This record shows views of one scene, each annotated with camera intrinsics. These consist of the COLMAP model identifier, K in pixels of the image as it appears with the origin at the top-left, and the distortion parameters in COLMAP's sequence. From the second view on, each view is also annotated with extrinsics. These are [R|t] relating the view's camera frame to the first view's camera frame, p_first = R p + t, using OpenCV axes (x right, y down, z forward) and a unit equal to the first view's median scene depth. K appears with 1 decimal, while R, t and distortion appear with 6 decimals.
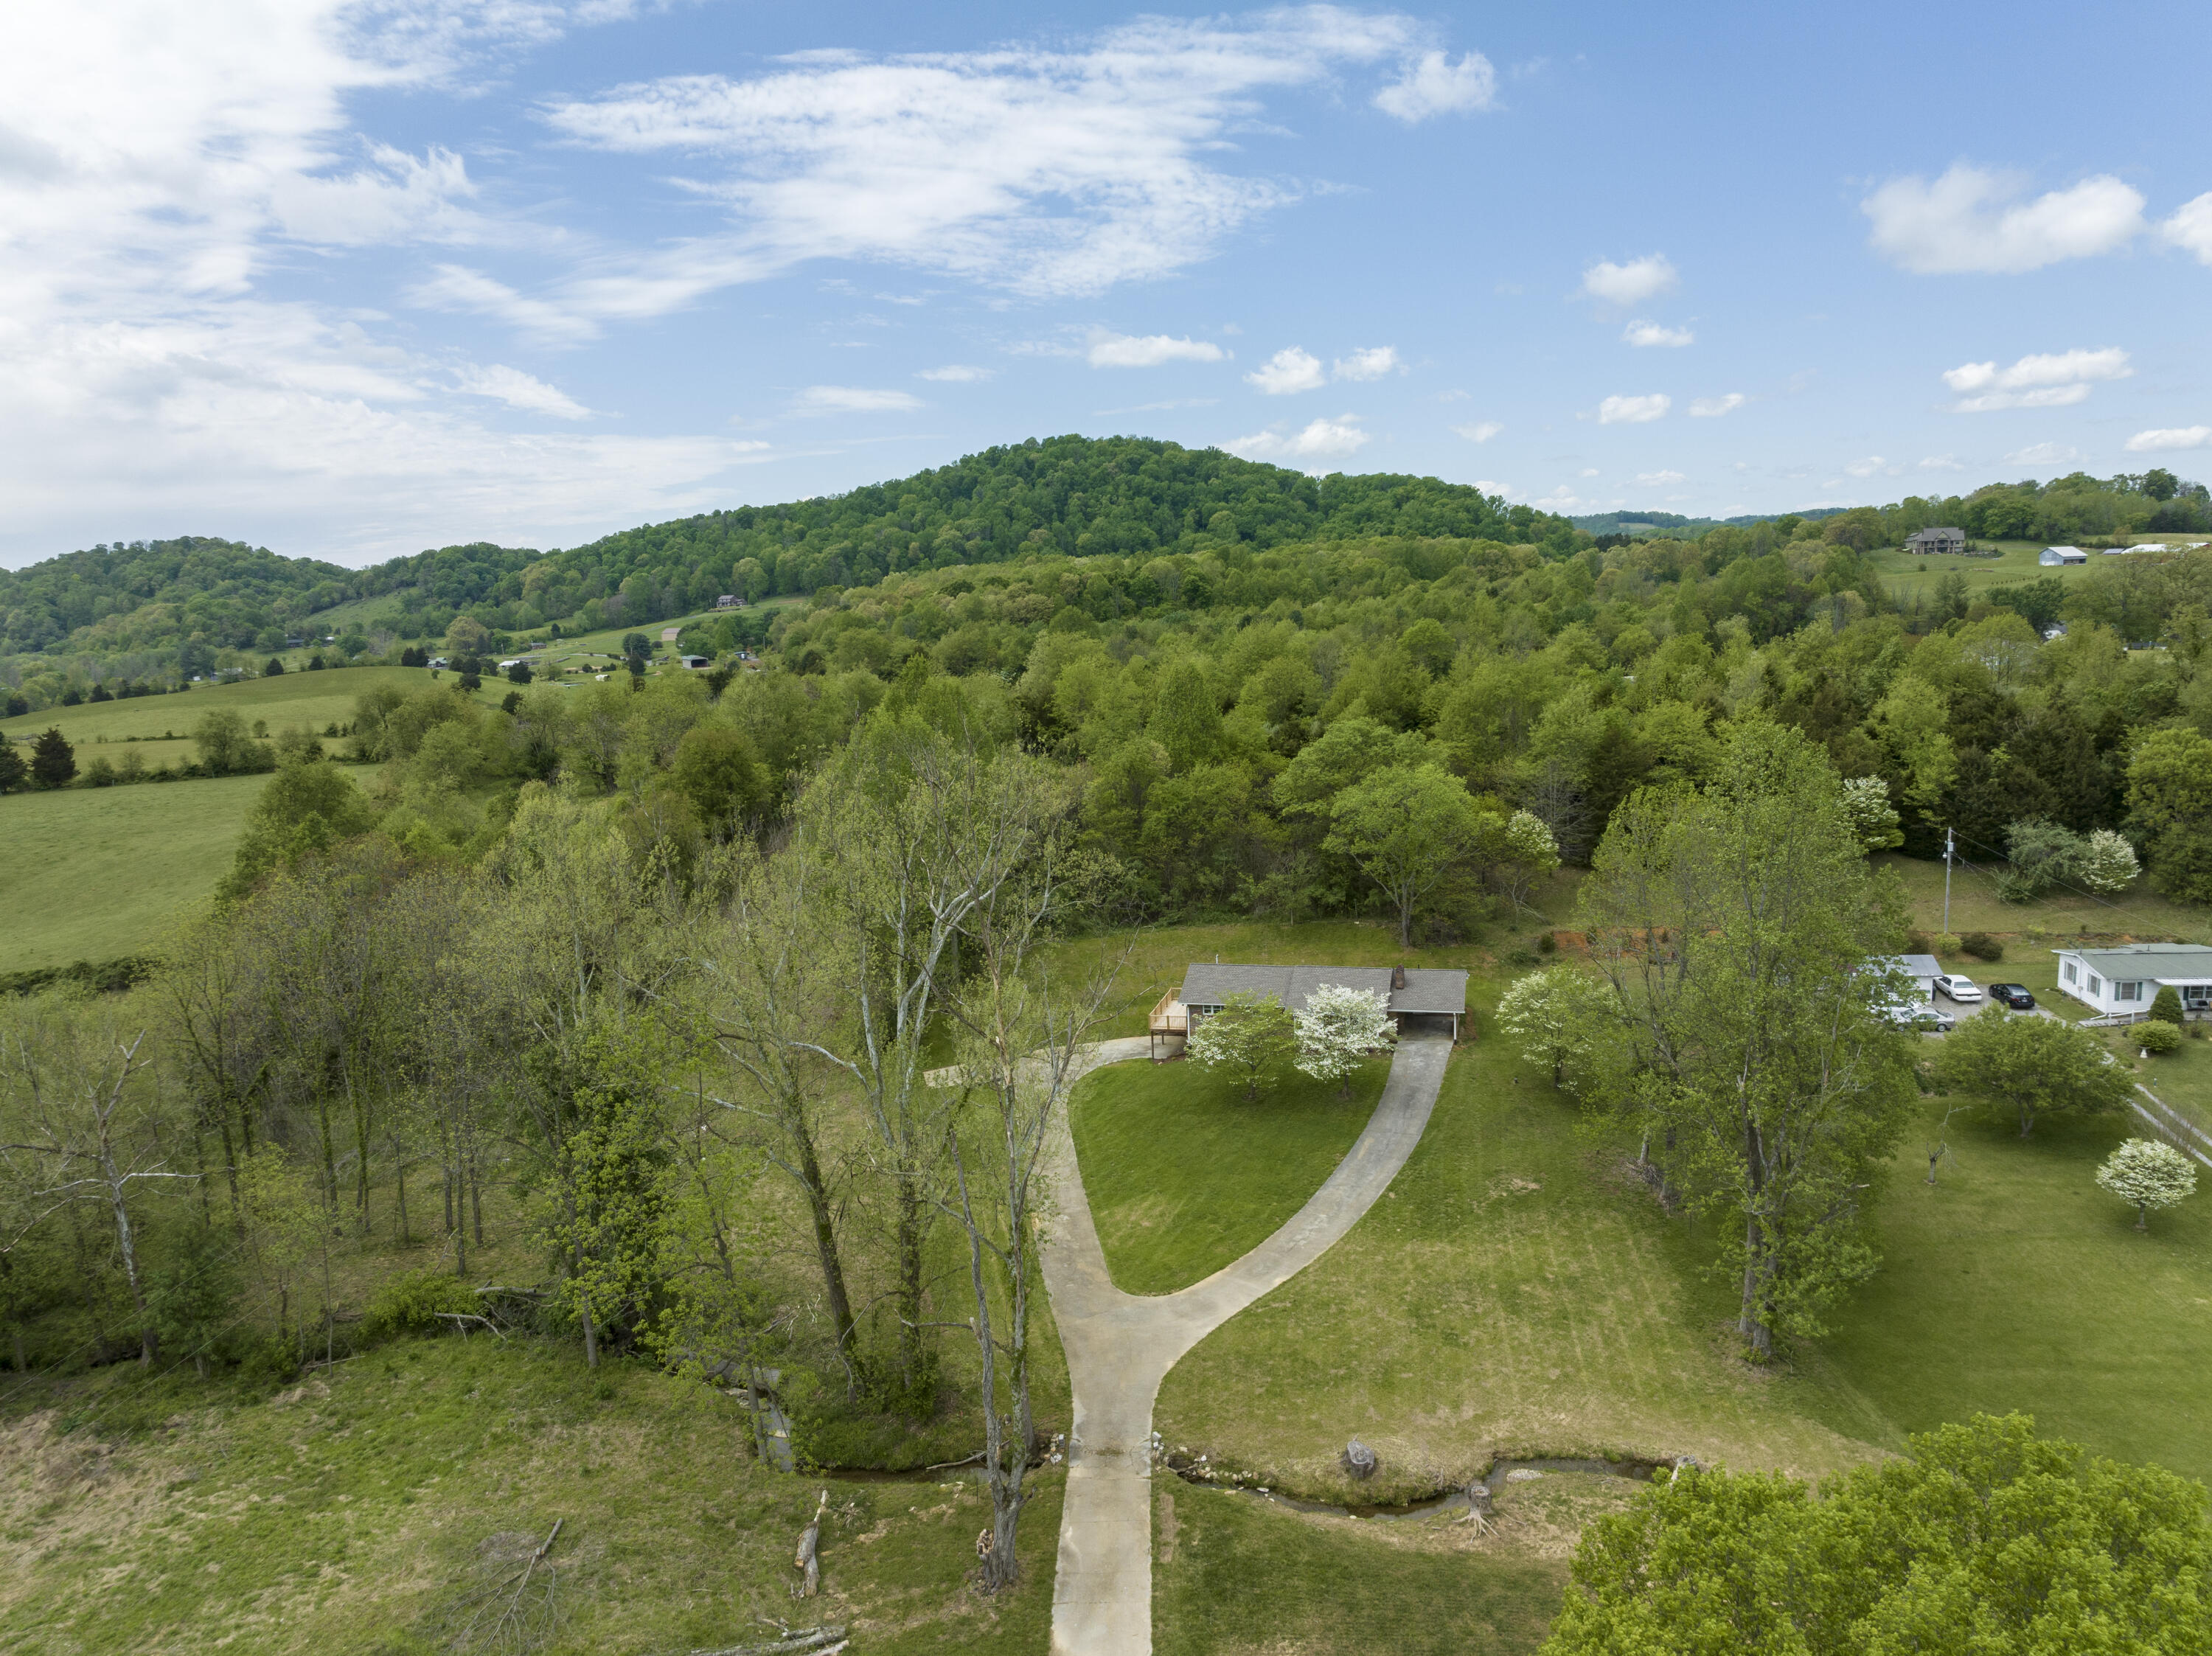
lens RADIAL K [[1548.3, 0, 1118.2], [0, 1548.3, 818.4], [0, 0, 1]] dist [-0.042718, 0.000052]
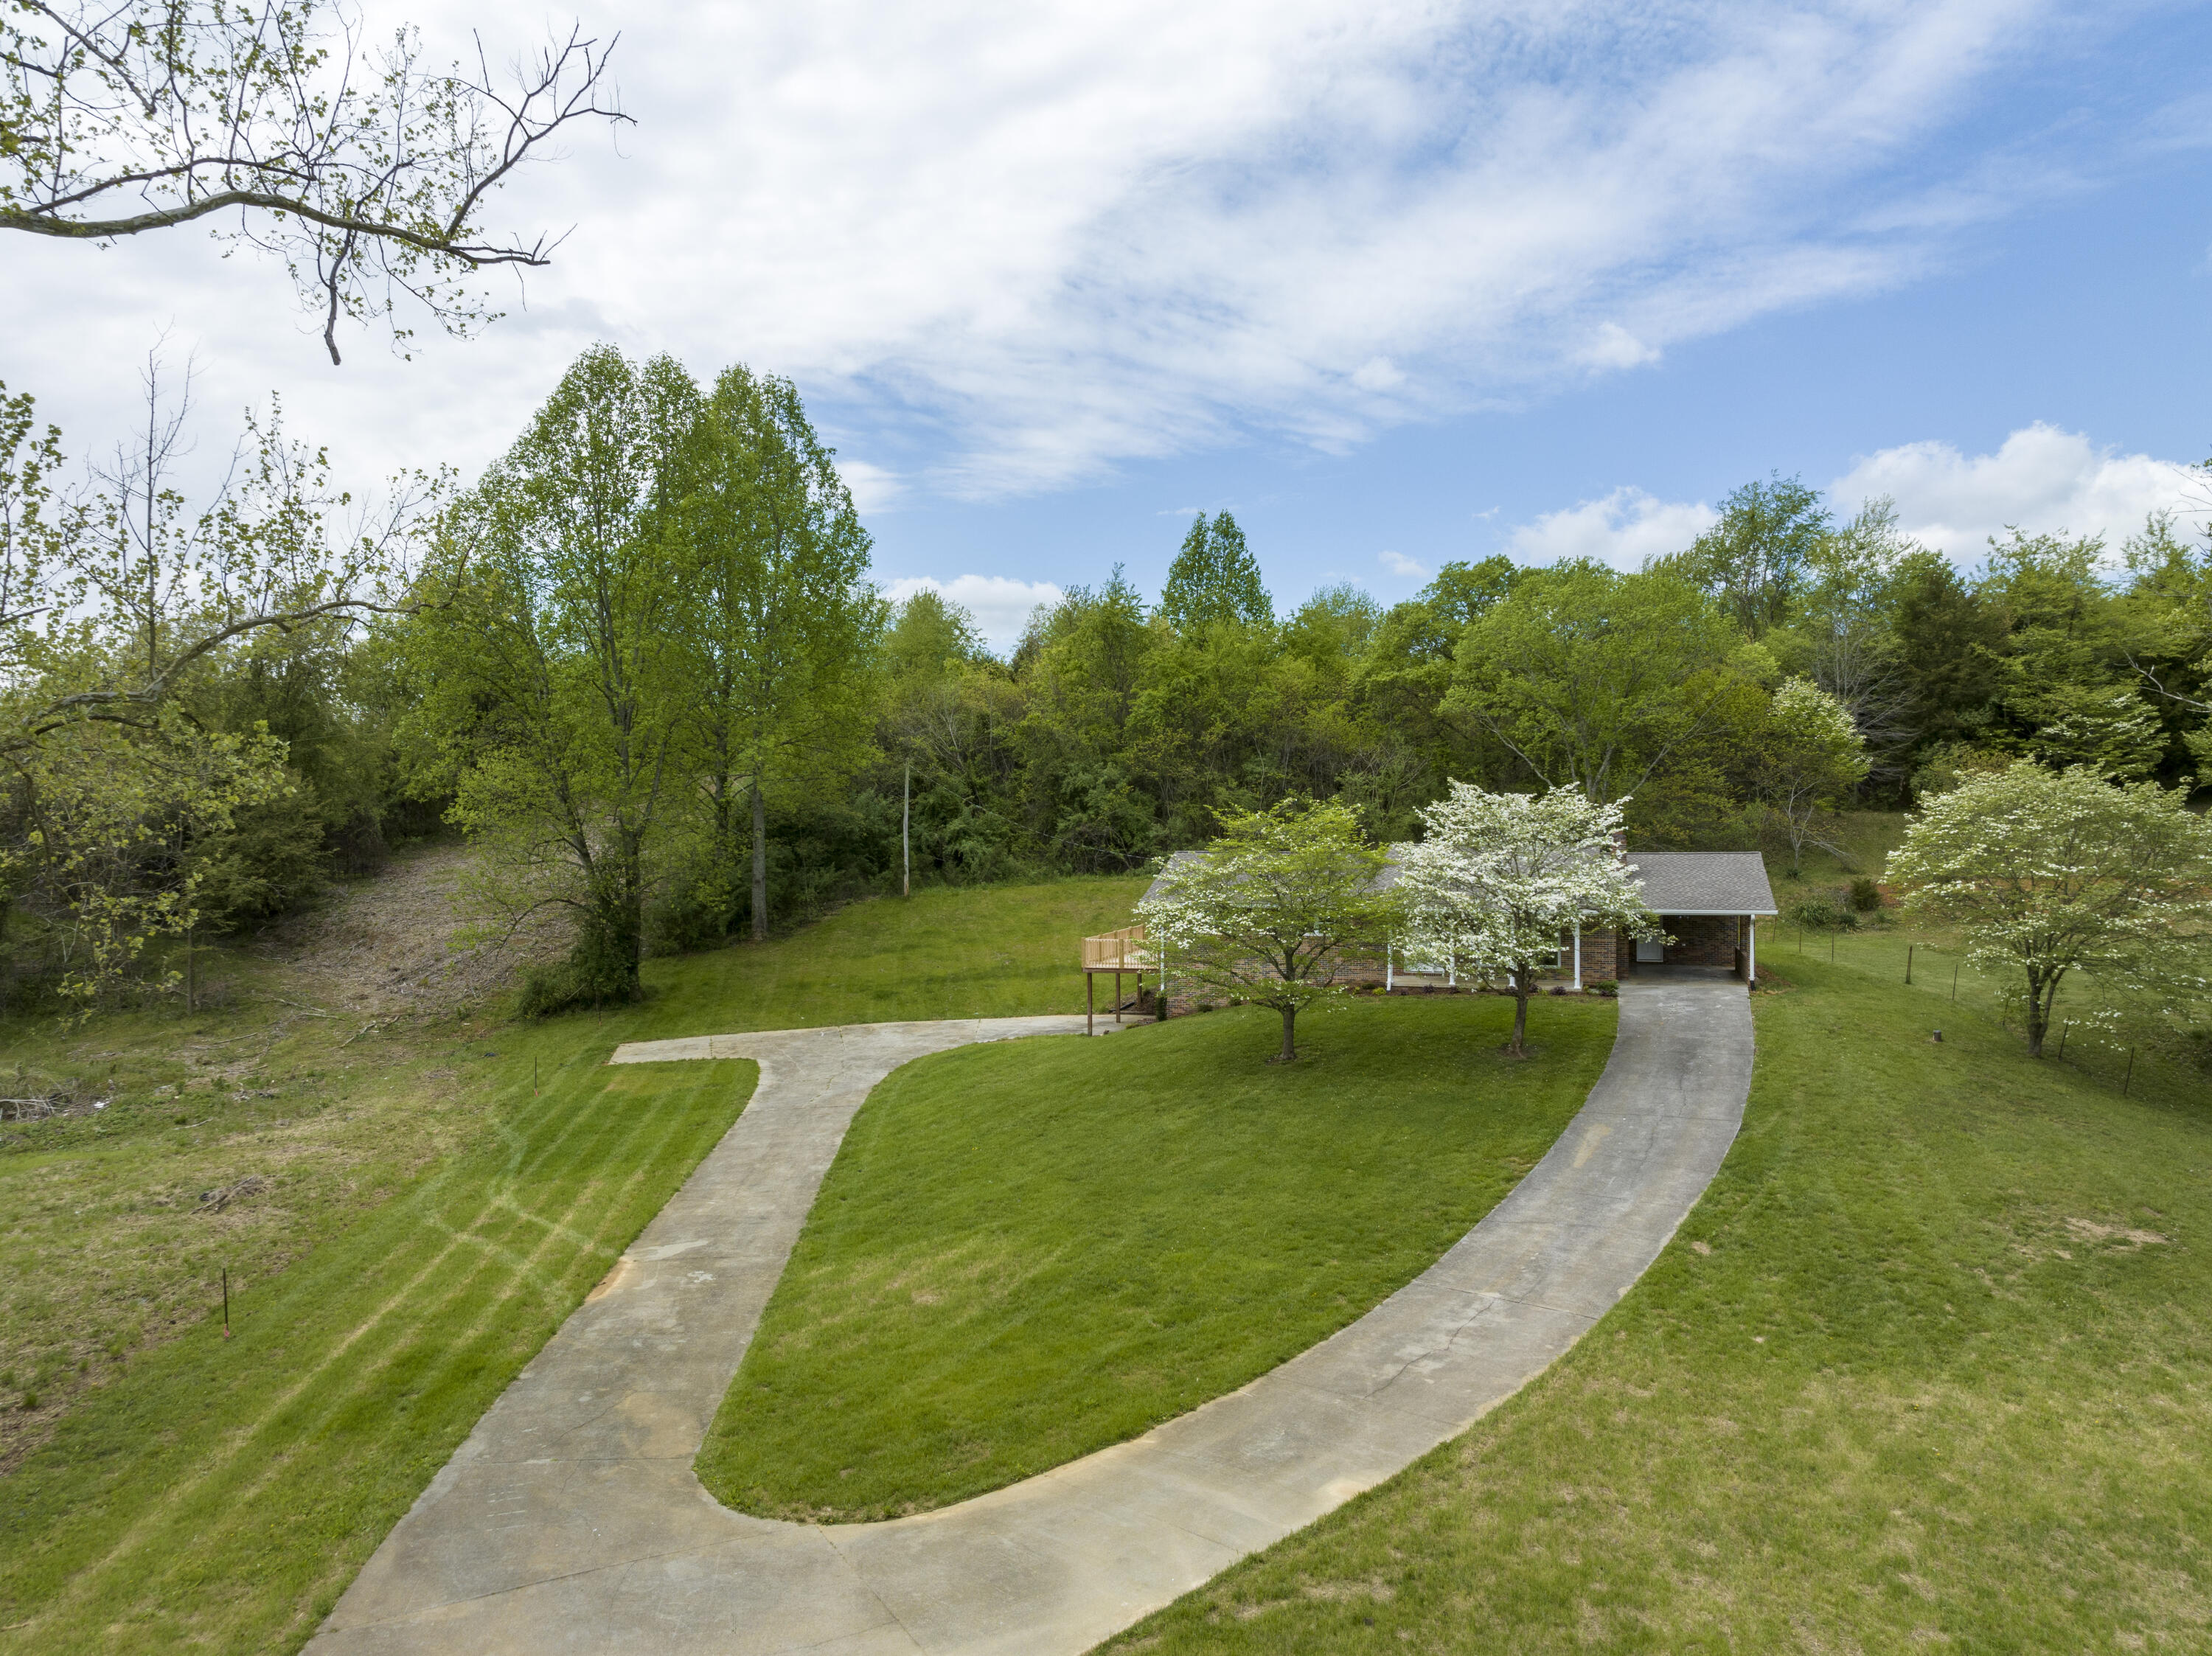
lens RADIAL K [[1548.3, 0, 1118.2], [0, 1548.3, 818.4], [0, 0, 1]] dist [-0.042718, 0.000052]
pose [[0.998093, 0.034128, -0.051442, 0.045037], [-0.041613, 0.987464, -0.152260, 0.135341], [0.045601, 0.154111, 0.987001, 0.430149]]
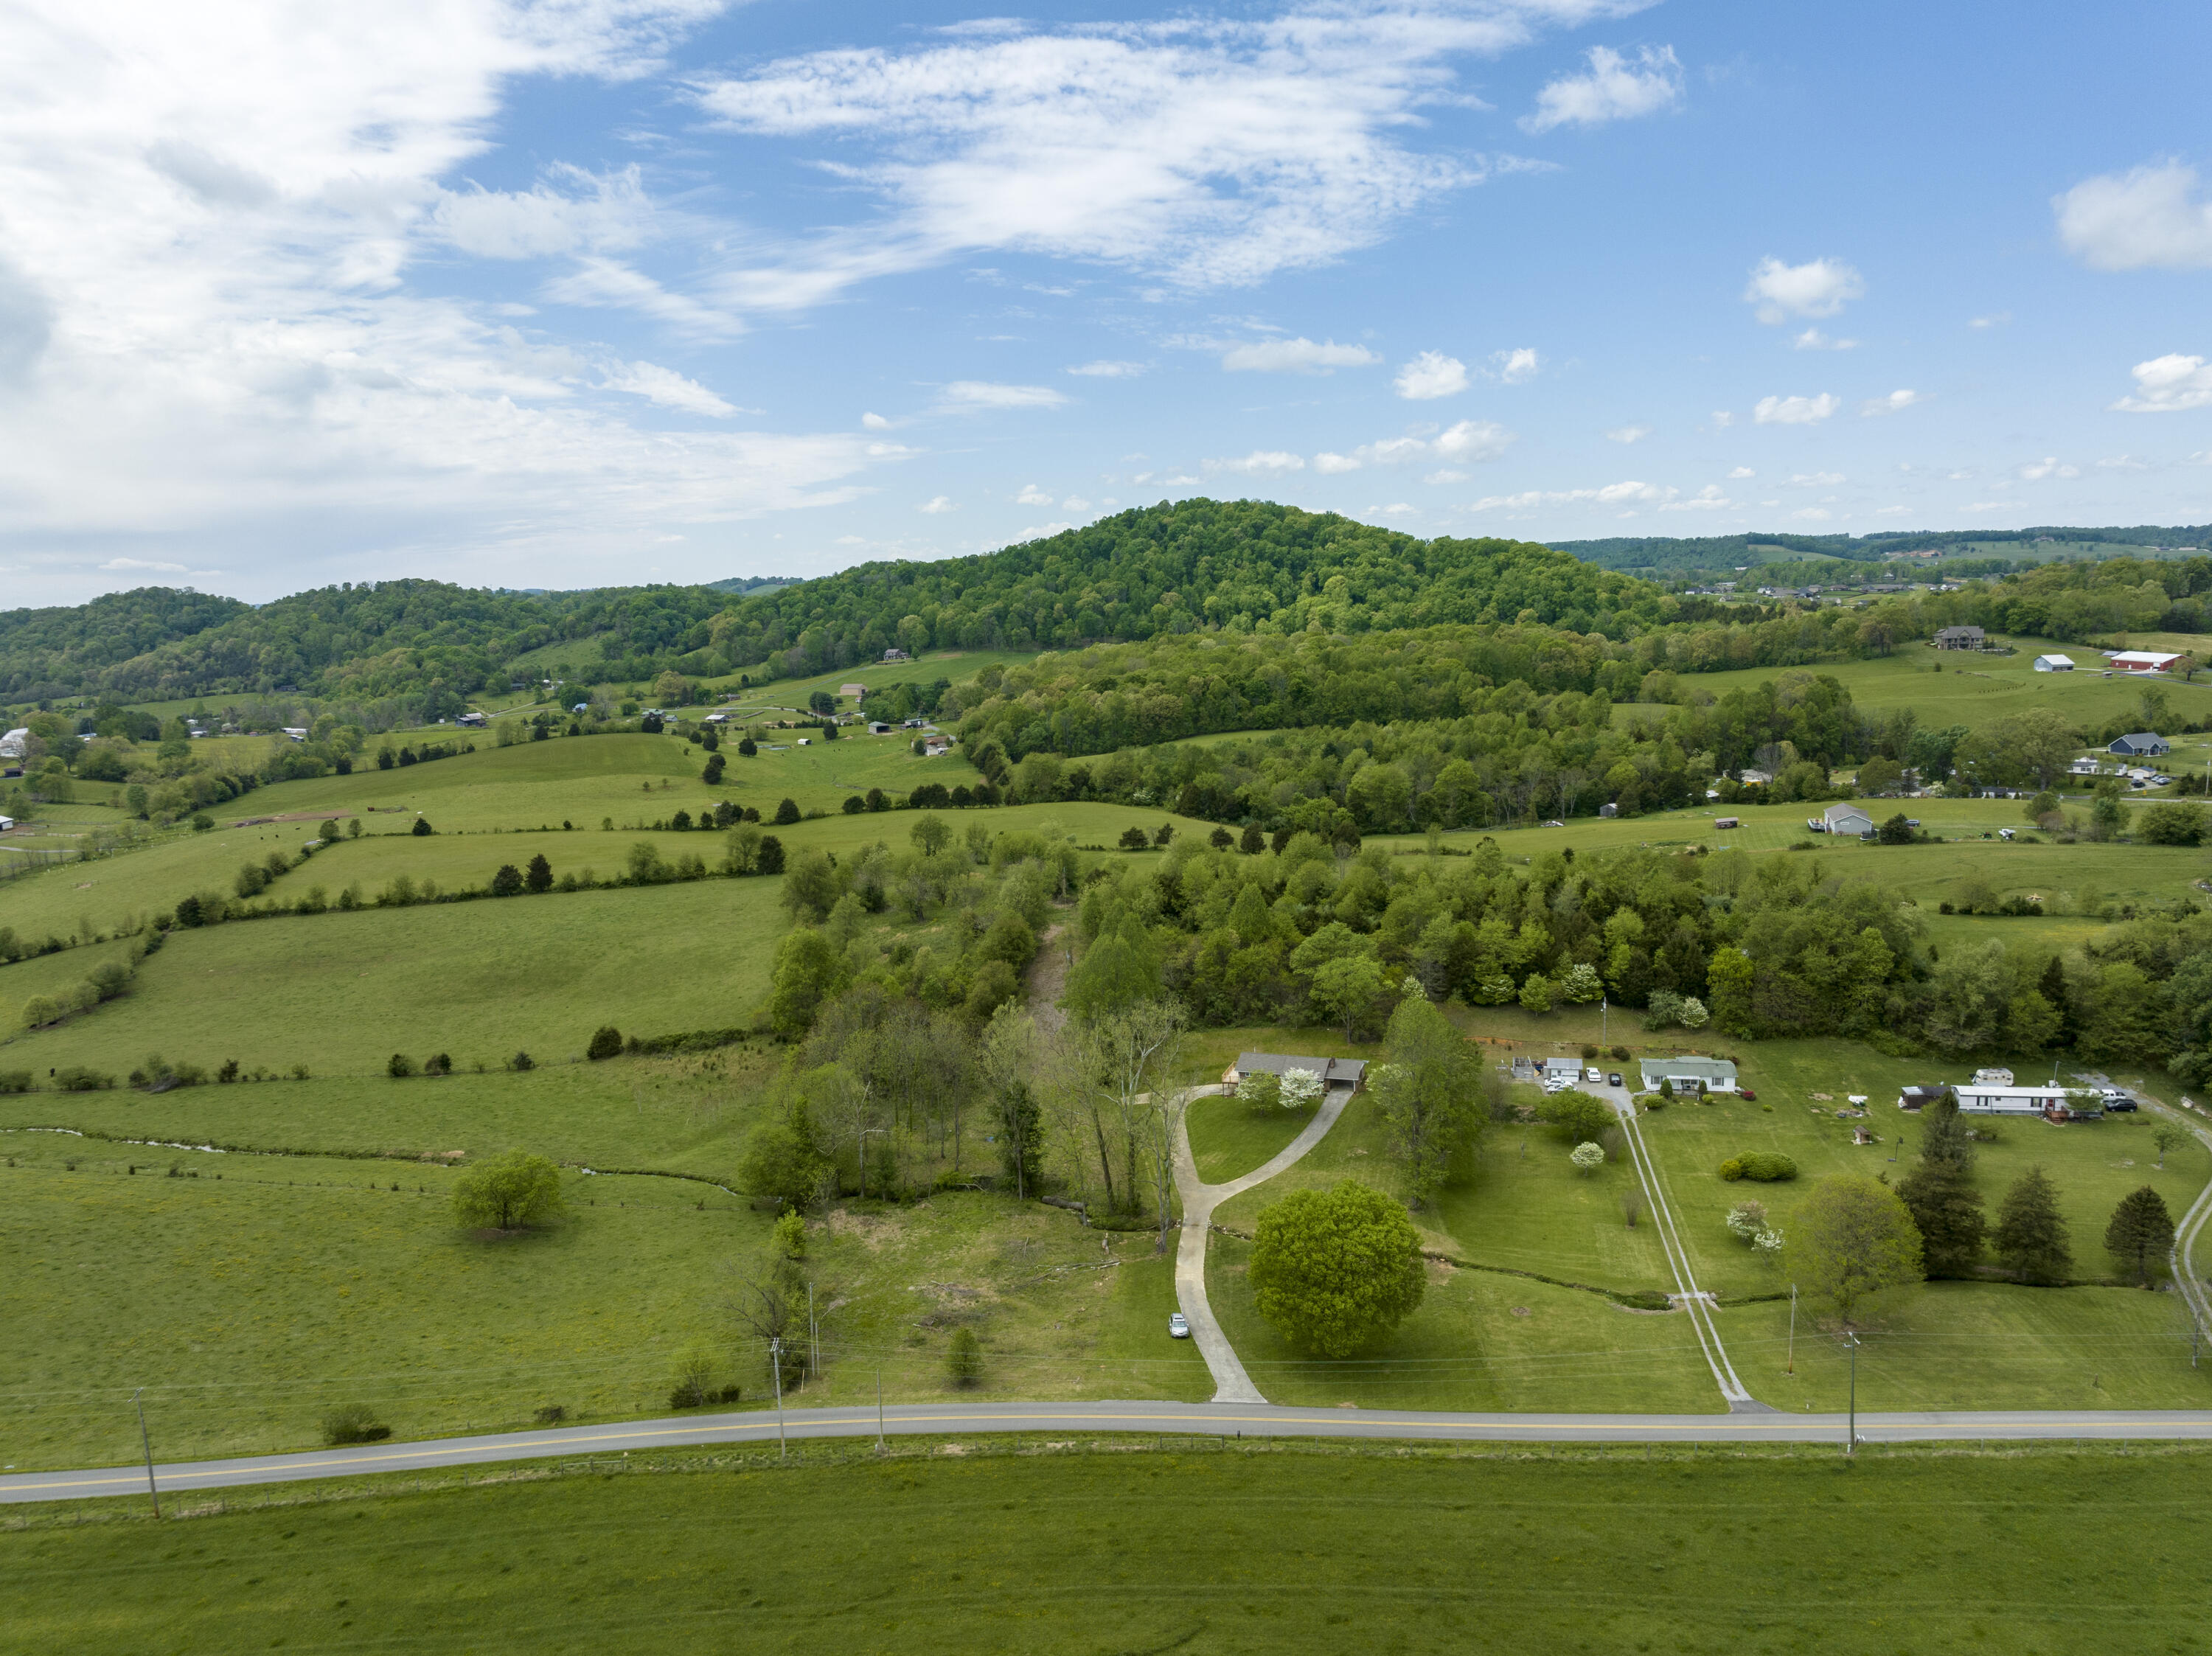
lens RADIAL K [[1548.3, 0, 1118.2], [0, 1548.3, 818.4], [0, 0, 1]] dist [-0.042718, 0.000052]
pose [[0.996581, 0.016280, -0.081001, 0.038088], [-0.016494, 0.999862, -0.001979, -0.197754], [0.080958, 0.003308, 0.996712, -1.032440]]
